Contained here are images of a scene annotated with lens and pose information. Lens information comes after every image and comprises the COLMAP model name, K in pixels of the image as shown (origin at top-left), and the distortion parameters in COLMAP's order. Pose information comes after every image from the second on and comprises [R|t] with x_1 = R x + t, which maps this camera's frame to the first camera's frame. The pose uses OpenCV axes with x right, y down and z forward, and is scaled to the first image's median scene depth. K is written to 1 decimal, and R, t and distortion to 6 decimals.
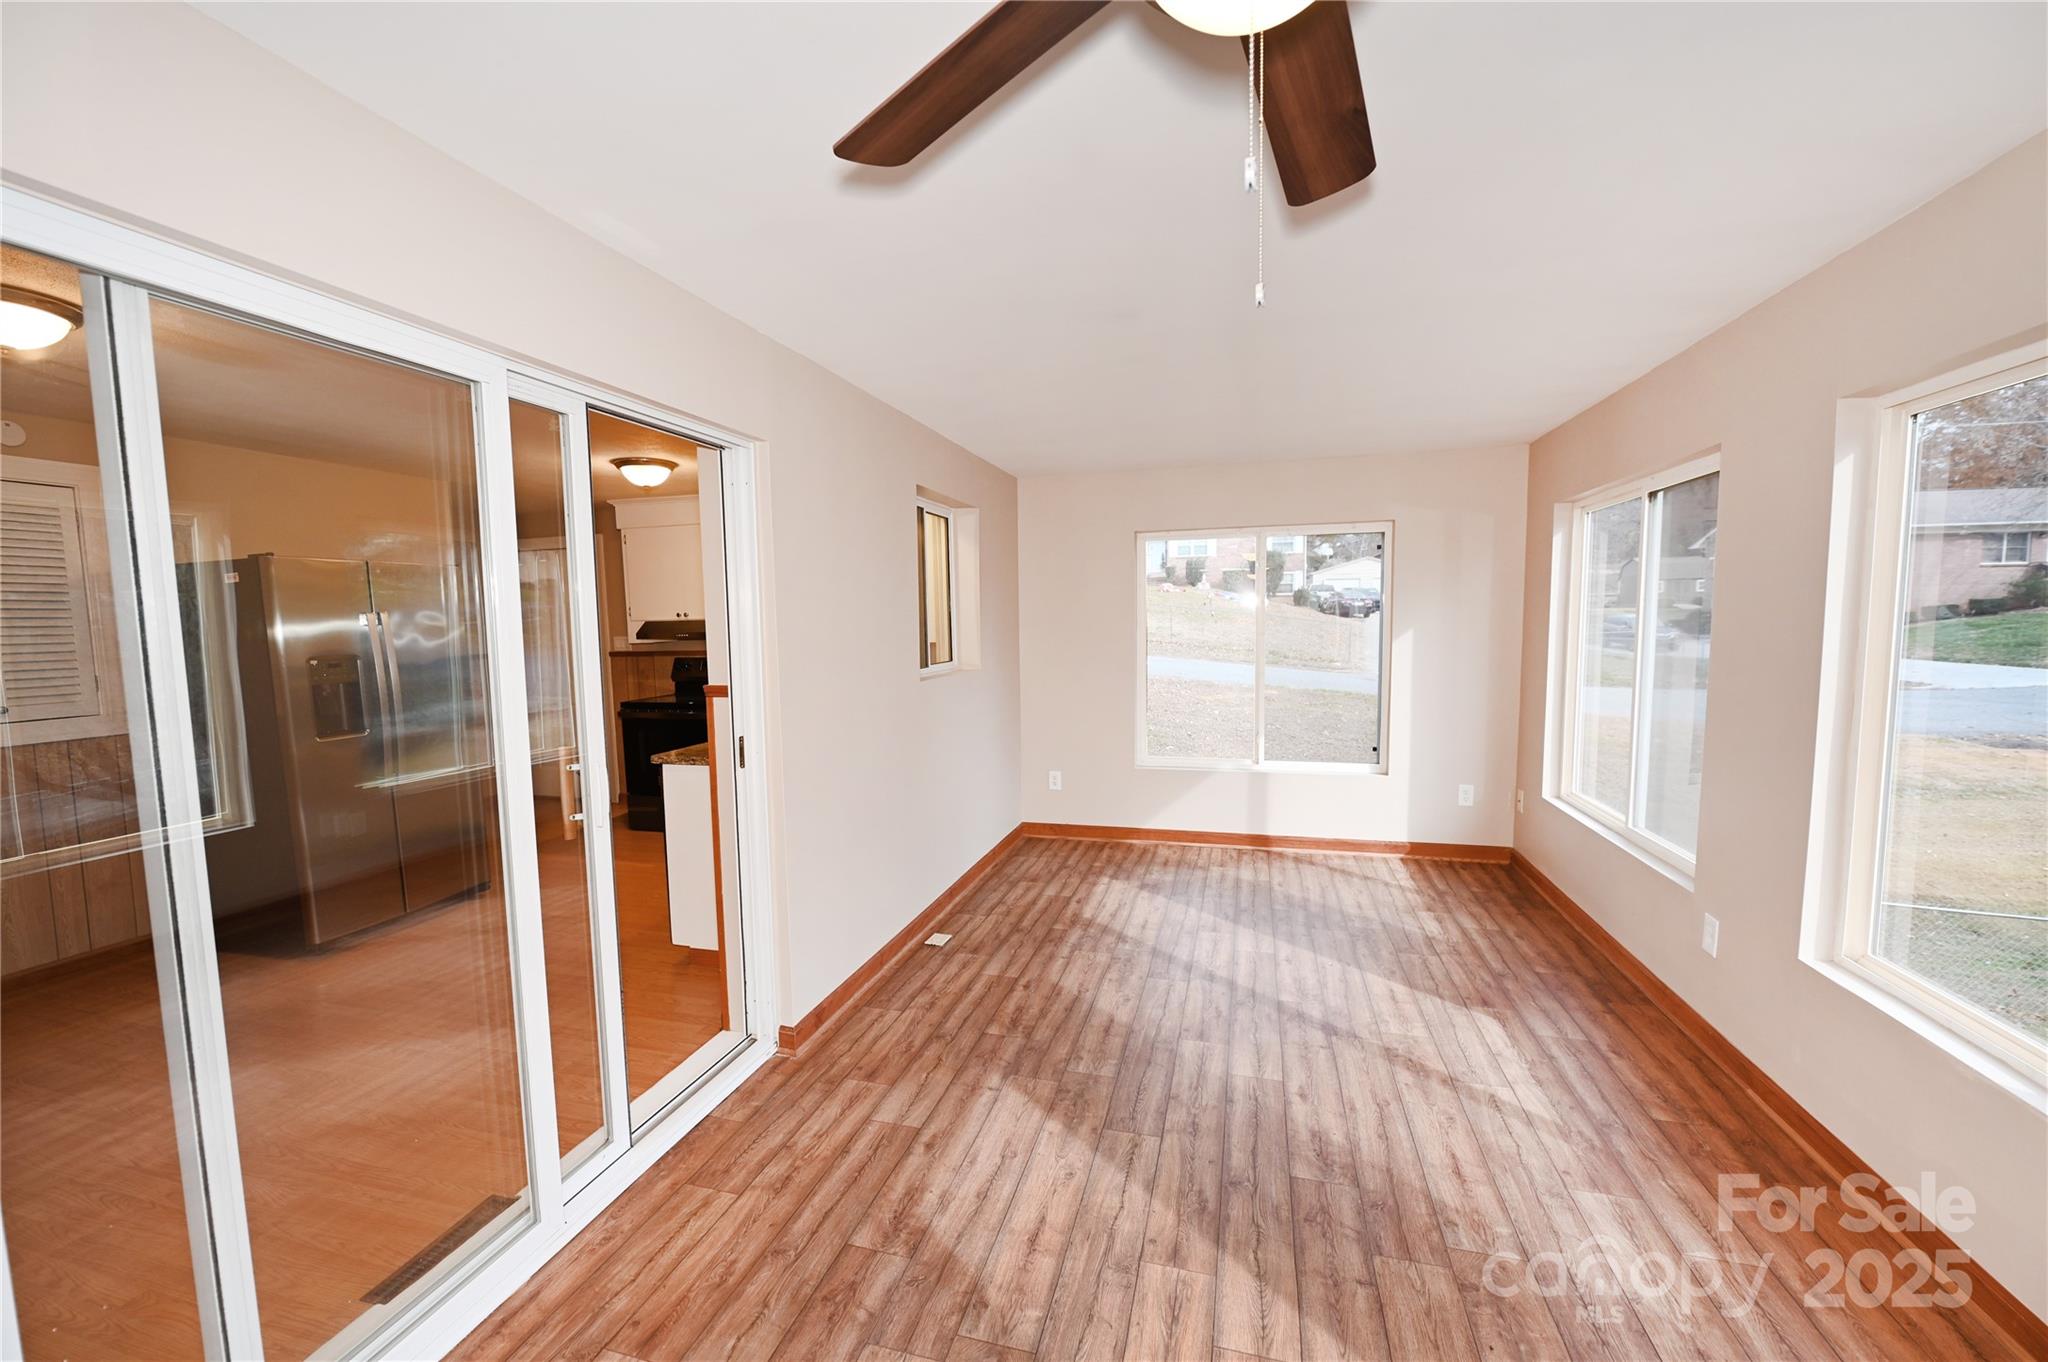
lens RADIAL K [[807.4, 0, 1031.1], [0, 807.4, 688.8], [0, 0, 1]] dist [-0.008573, -0.000787]
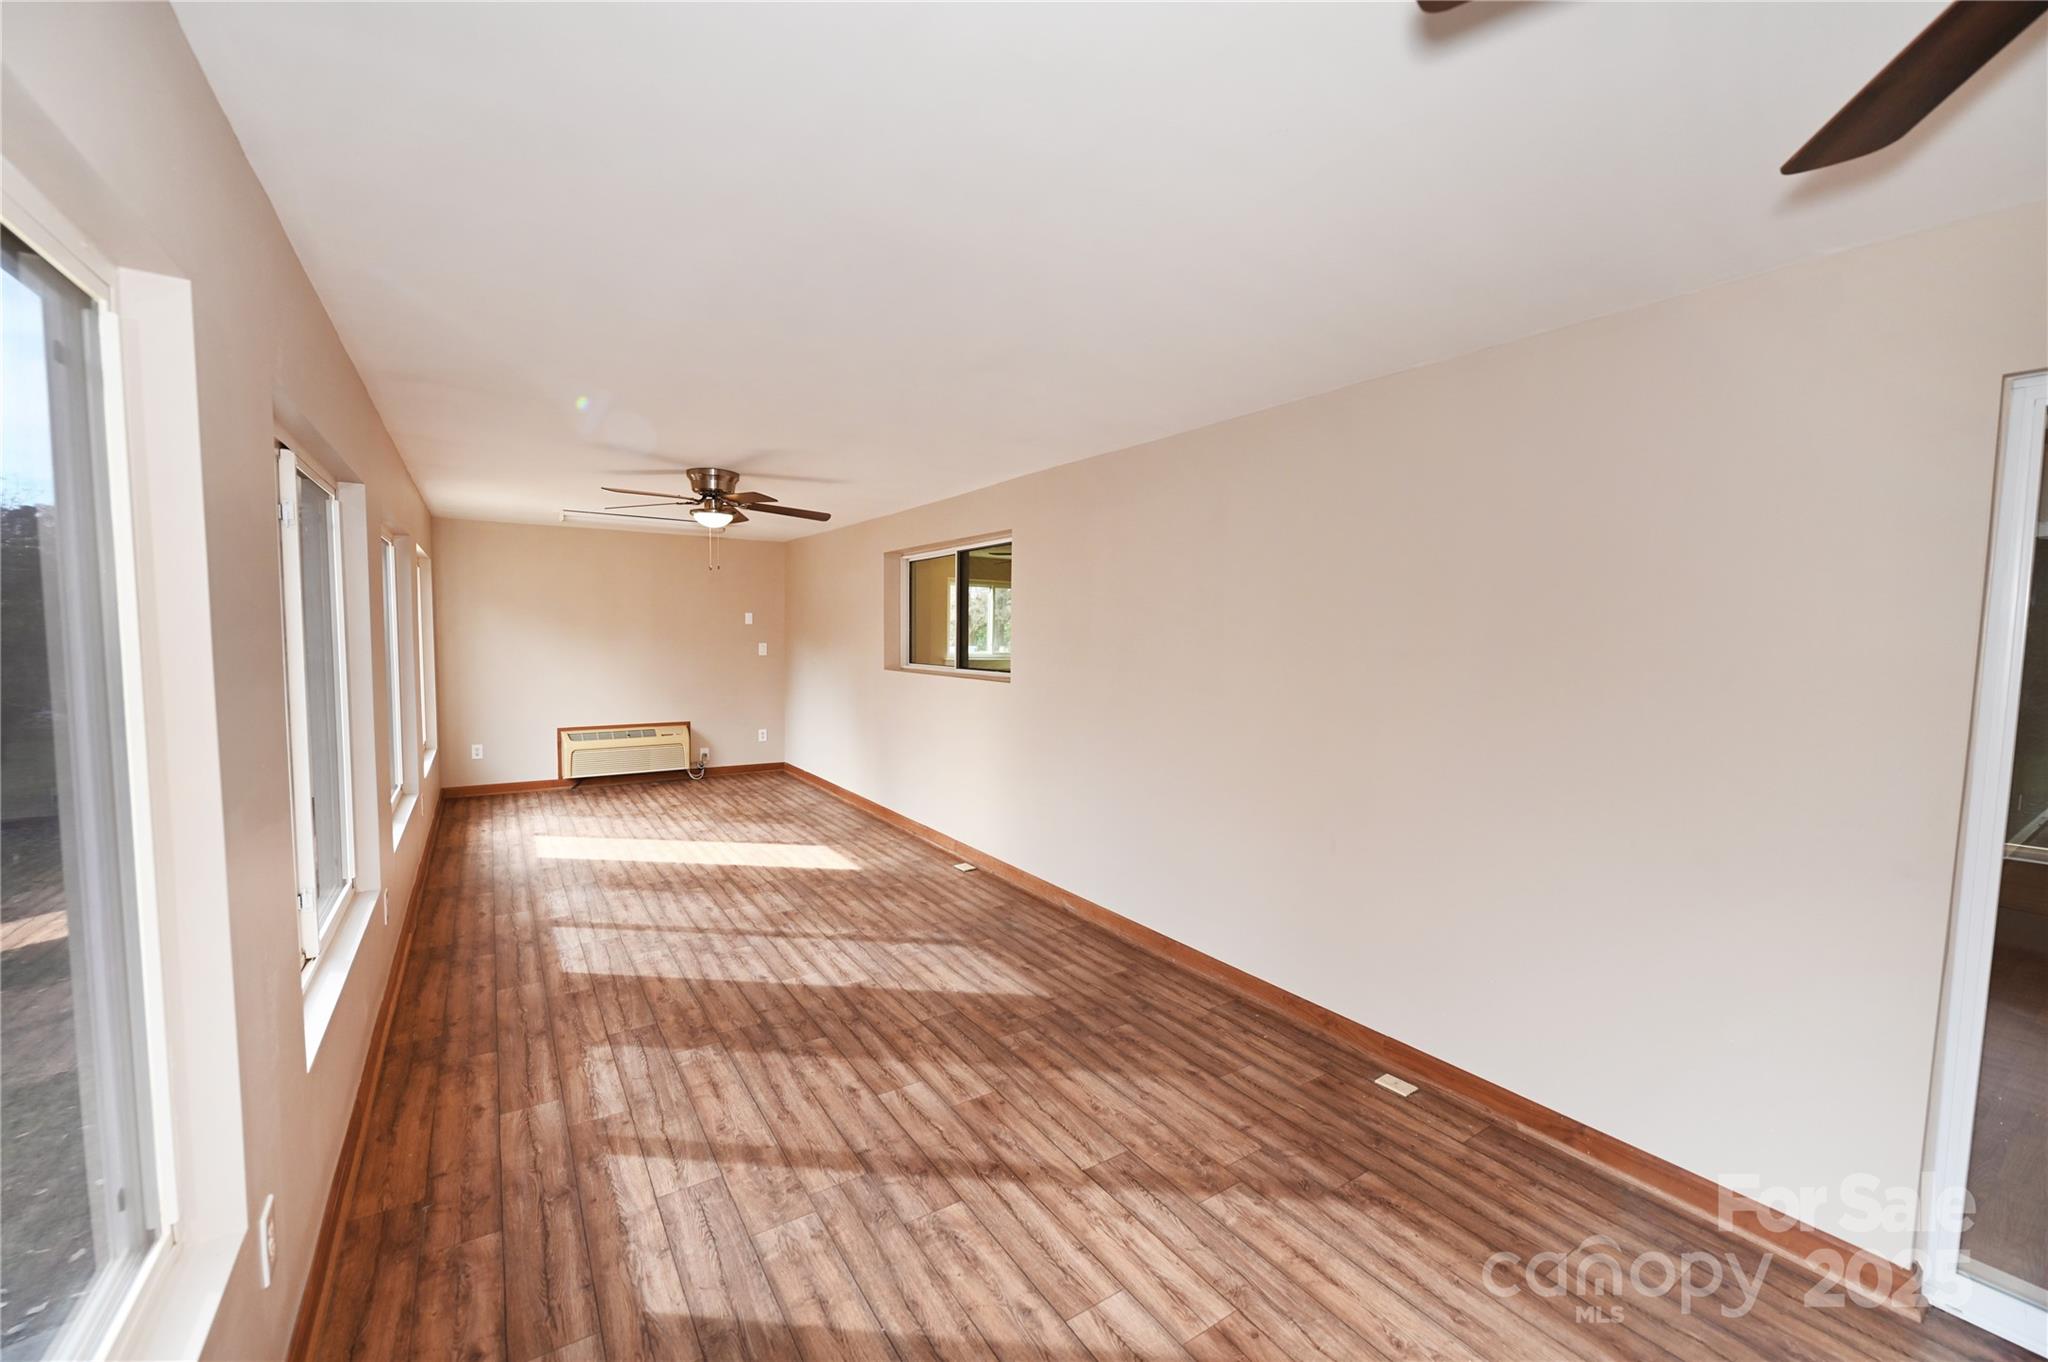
lens RADIAL K [[807.4, 0, 1028.7], [0, 807.4, 688.9], [0, 0, 1]] dist [-0.008573, -0.000787]
pose [[-0.652273, 0.058006, -0.755762, 0.919364], [-0.065941, 0.988945, 0.132815, -0.173226], [0.755111, 0.136467, -0.641237, 1.708492]]
